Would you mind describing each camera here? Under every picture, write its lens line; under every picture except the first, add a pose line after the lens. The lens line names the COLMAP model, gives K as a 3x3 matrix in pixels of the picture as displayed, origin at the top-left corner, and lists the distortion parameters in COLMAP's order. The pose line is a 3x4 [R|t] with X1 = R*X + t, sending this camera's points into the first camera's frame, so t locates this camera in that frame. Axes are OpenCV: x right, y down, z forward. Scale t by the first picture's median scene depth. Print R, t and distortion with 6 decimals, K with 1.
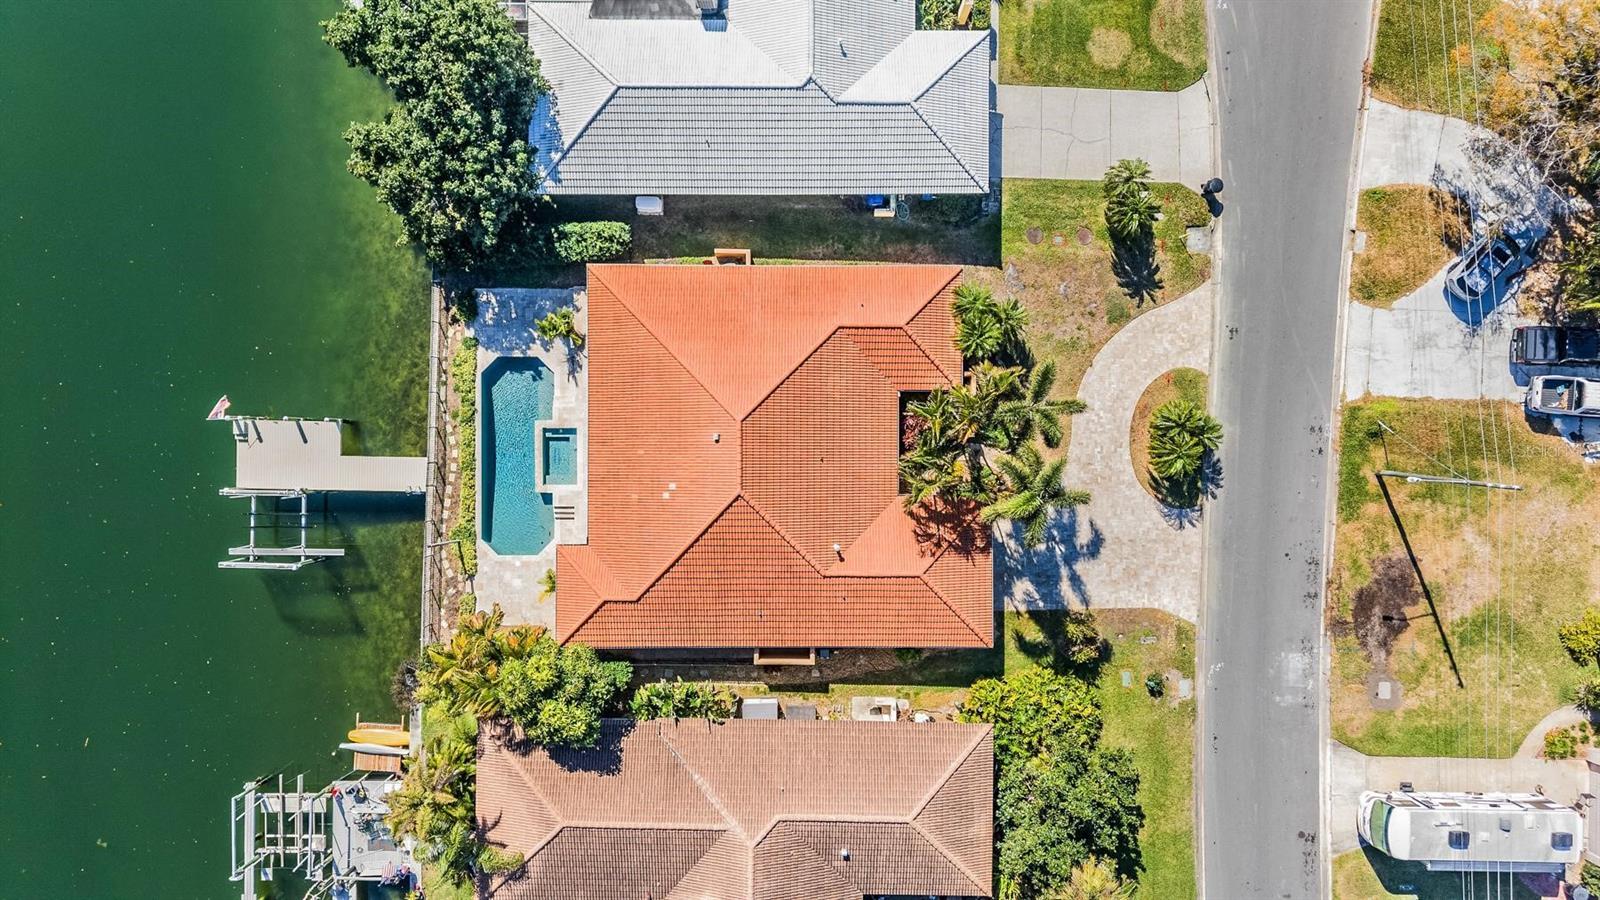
lens RADIAL K [[1064.4, 0, 800.0], [0, 1064.4, 450.0], [0, 0, 1]] dist [0.074537, -0.097784]
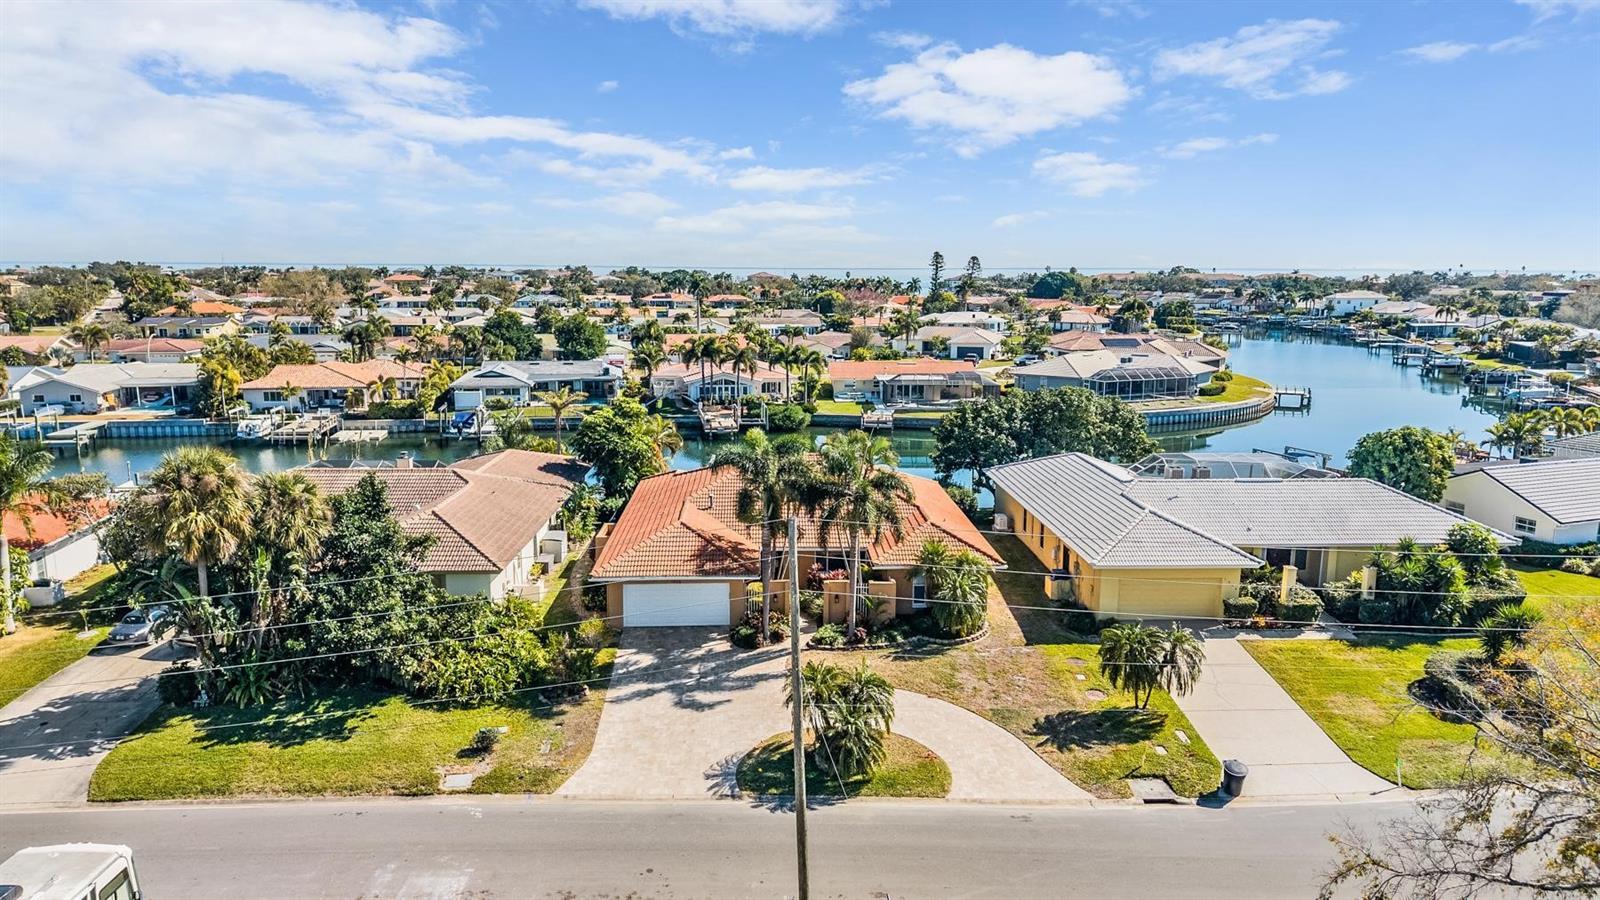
lens RADIAL K [[1065.8, 0, 800.0], [0, 1065.8, 450.0], [0, 0, 1]] dist [0.052833, -0.058449]
pose [[0.038268, 0.170599, -0.984597, 0.975100], [-0.999264, 0.003927, -0.038158, 0.040663], [-0.002643, 0.985333, 0.170624, 0.696396]]
